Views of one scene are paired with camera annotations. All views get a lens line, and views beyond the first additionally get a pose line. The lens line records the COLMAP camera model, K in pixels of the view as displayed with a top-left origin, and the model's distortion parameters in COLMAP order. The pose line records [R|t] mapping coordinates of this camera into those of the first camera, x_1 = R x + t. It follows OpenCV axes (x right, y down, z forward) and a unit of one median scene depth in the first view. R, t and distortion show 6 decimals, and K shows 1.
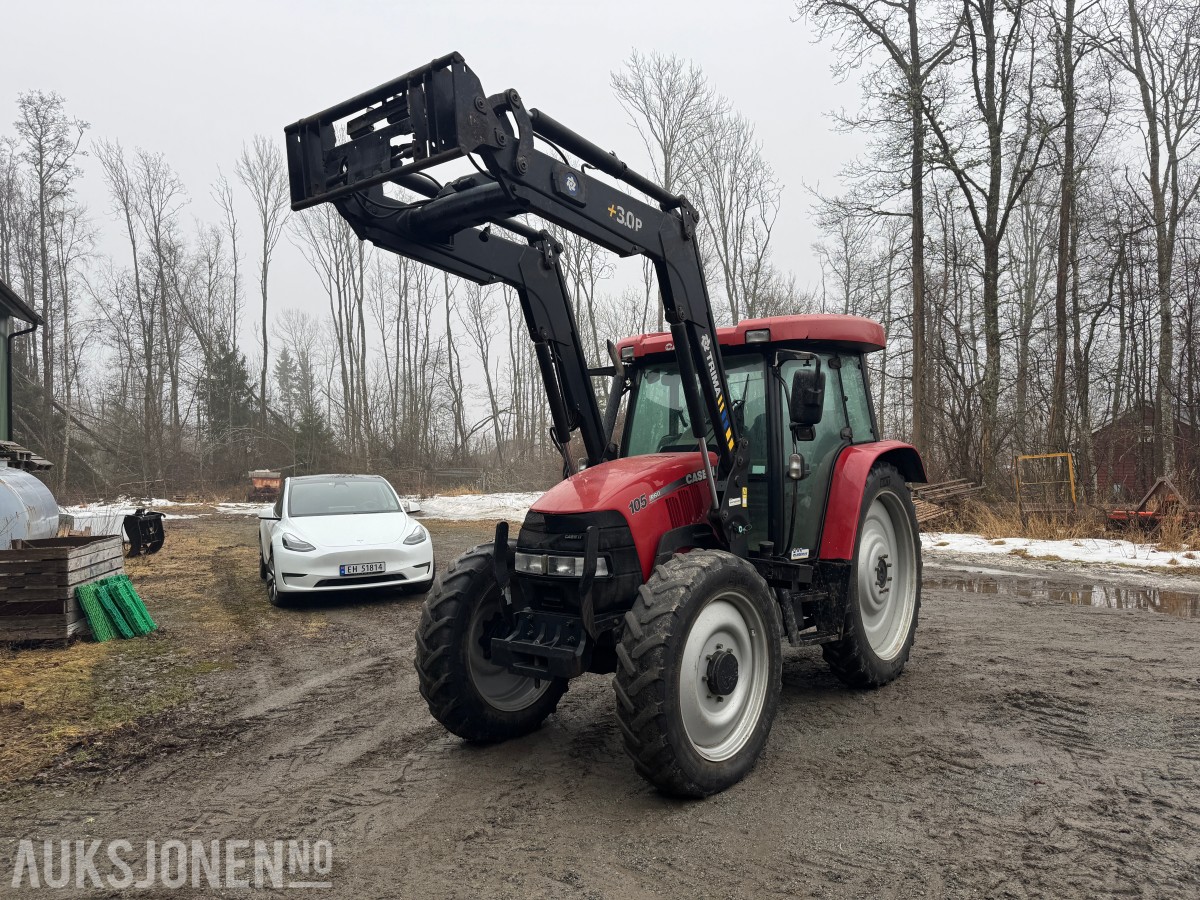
lens RADIAL K [[844.9, 0, 597.6], [0, 844.9, 451.1], [0, 0, 1]] dist [0.045020, -0.058596]
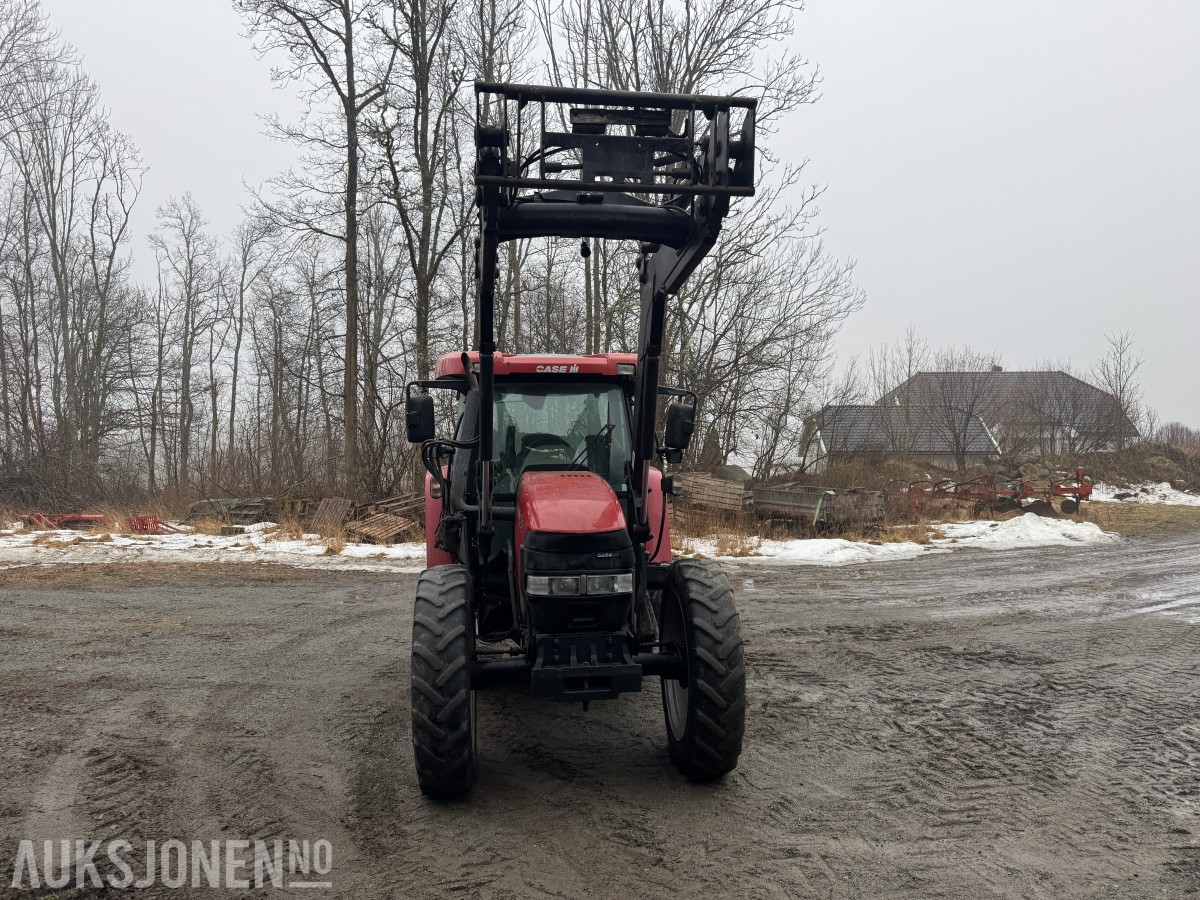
lens RADIAL K [[844.9, 0, 600.0], [0, 844.9, 454.0], [0, 0, 1]] dist [0.045020, -0.058596]
pose [[0.691981, 0.023489, 0.721533, -0.526759], [-0.014283, 0.999720, -0.018847, -0.001495], [-0.721774, 0.002736, 0.692123, 0.202523]]
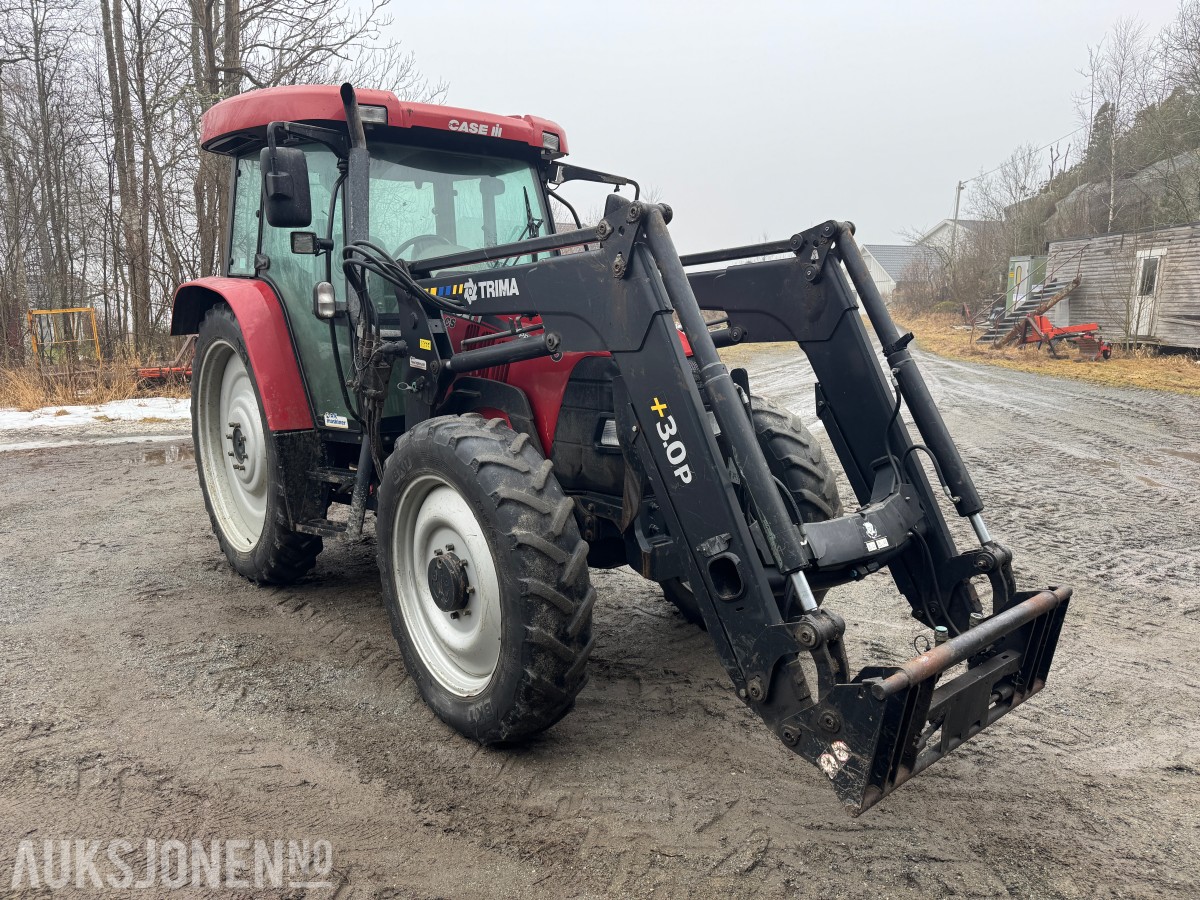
lens RADIAL K [[844.9, 0, 602.4], [0, 844.9, 453.8], [0, 0, 1]] dist [0.045020, -0.058596]
pose [[0.201814, -0.147576, 0.968242, -0.534598], [-0.003693, 0.988462, 0.151427, 0.033751], [-0.979417, -0.034136, 0.198941, 0.634149]]
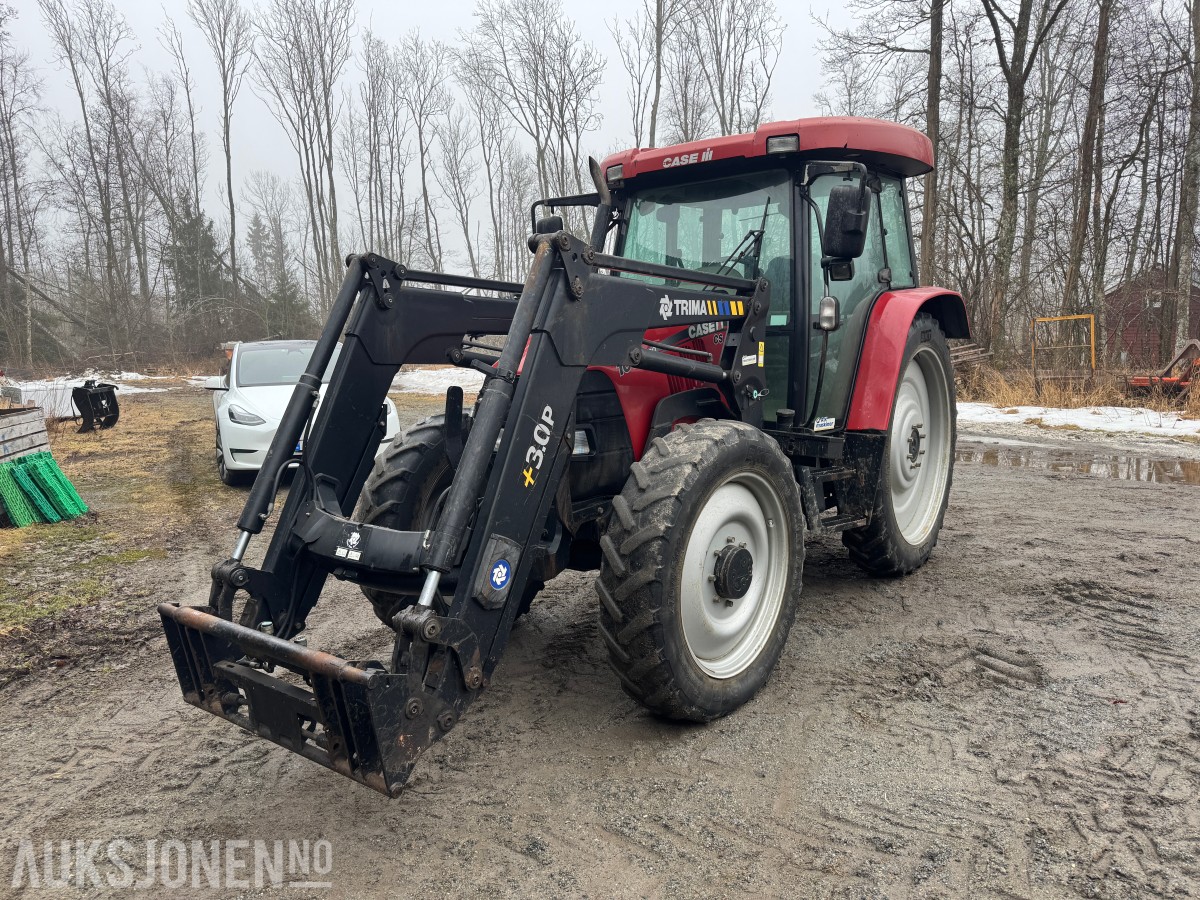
lens RADIAL K [[844.9, 0, 599.8], [0, 844.9, 457.8], [0, 0, 1]] dist [0.045020, -0.058596]
pose [[0.999856, -0.006277, 0.015750, 0.008049], [0.003740, 0.987716, 0.156216, 0.020382], [-0.016537, -0.156135, 0.987597, 0.155832]]
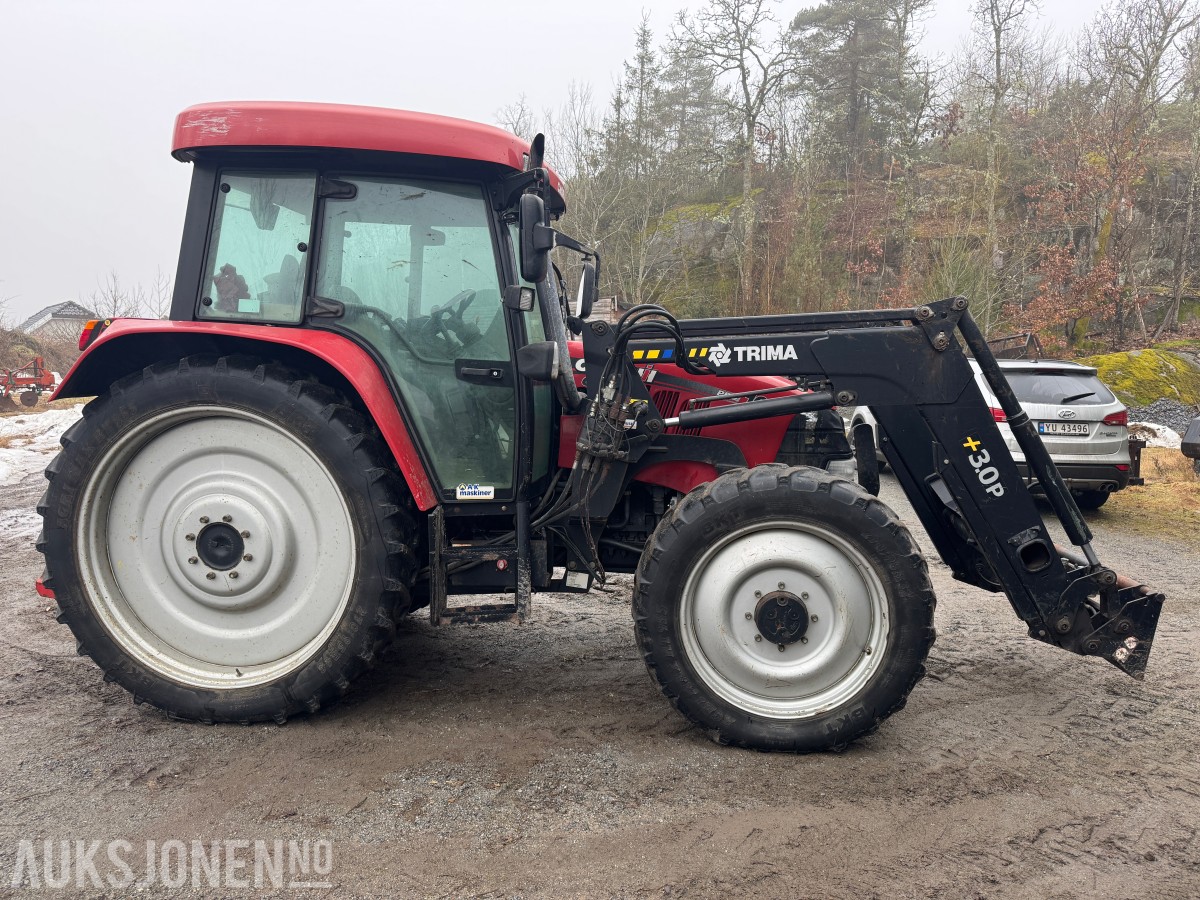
lens RADIAL K [[844.9, 0, 603.1], [0, 844.9, 449.0], [0, 0, 1]] dist [0.045020, -0.058596]
pose [[-0.552332, -0.073219, 0.830403, -0.468777], [-0.005151, 0.996416, 0.084430, 0.029851], [-0.833608, 0.042356, -0.550729, 1.188542]]
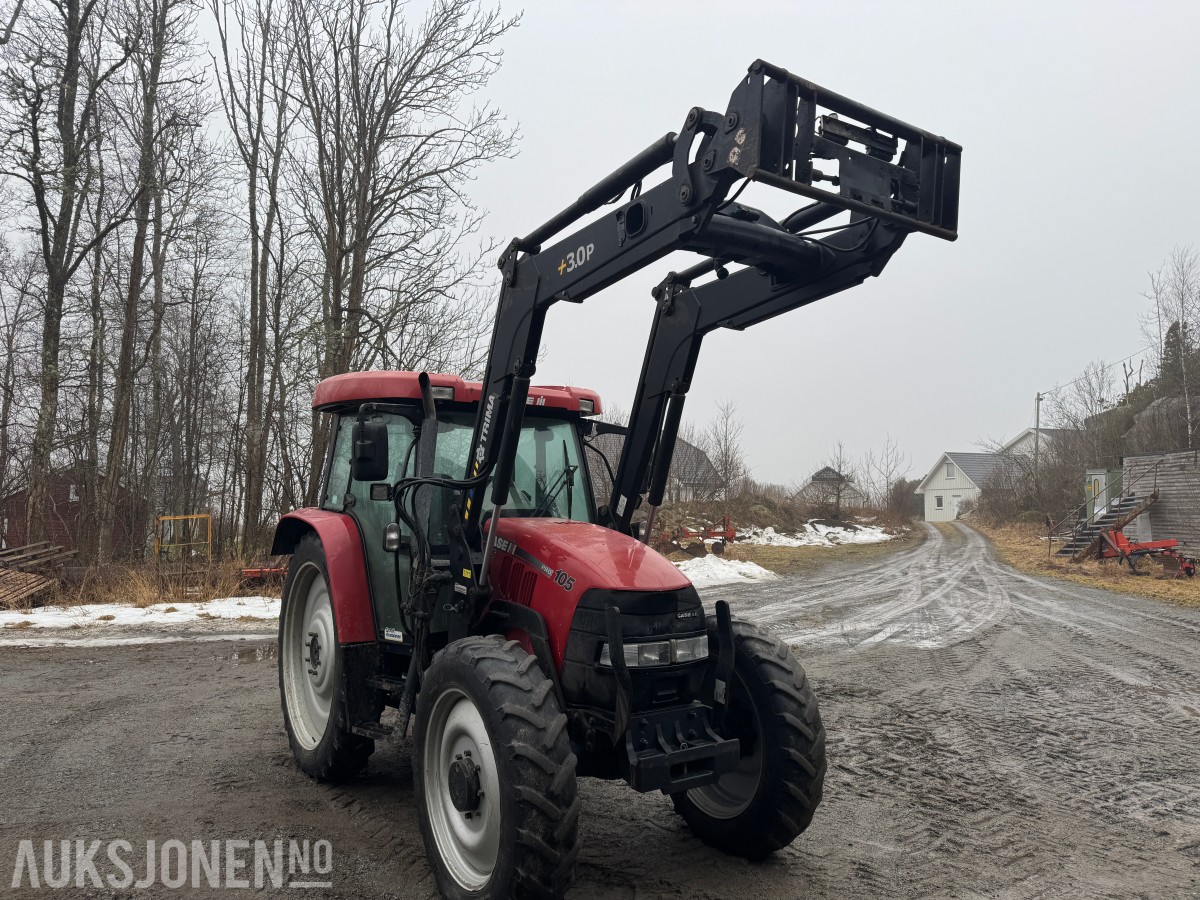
lens RADIAL K [[844.9, 0, 610.0], [0, 844.9, 448.5], [0, 0, 1]] dist [0.045020, -0.058596]
pose [[0.292412, 0.086958, 0.952331, -0.630968], [-0.019228, 0.996190, -0.085059, 0.001680], [-0.956099, 0.006561, 0.292970, 0.552061]]
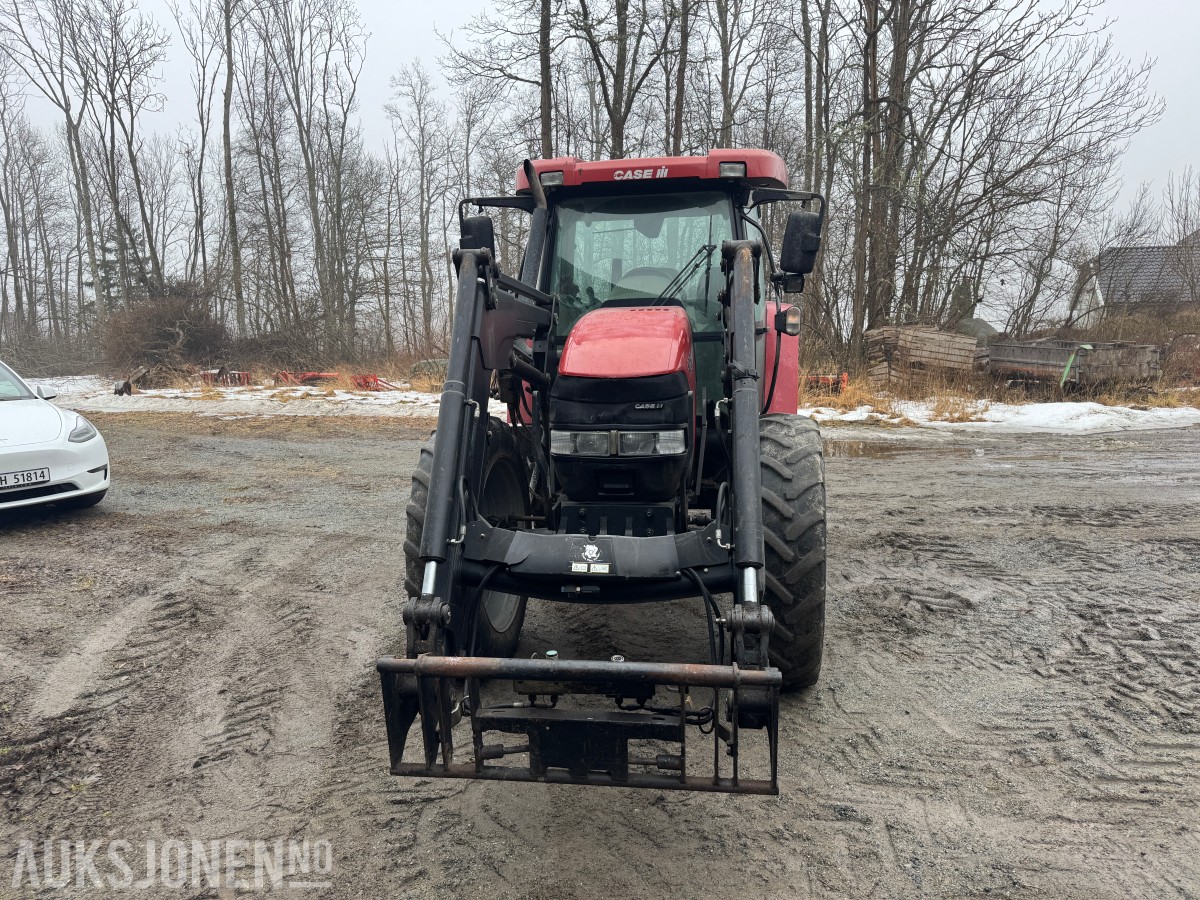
lens RADIAL K [[844.9, 0, 595.2], [0, 844.9, 450.8], [0, 0, 1]] dist [0.045020, -0.058596]
pose [[0.865625, -0.066730, 0.496226, -0.314369], [-0.003500, 0.990248, 0.139269, 0.023240], [-0.500681, -0.122292, 0.856950, 0.235695]]
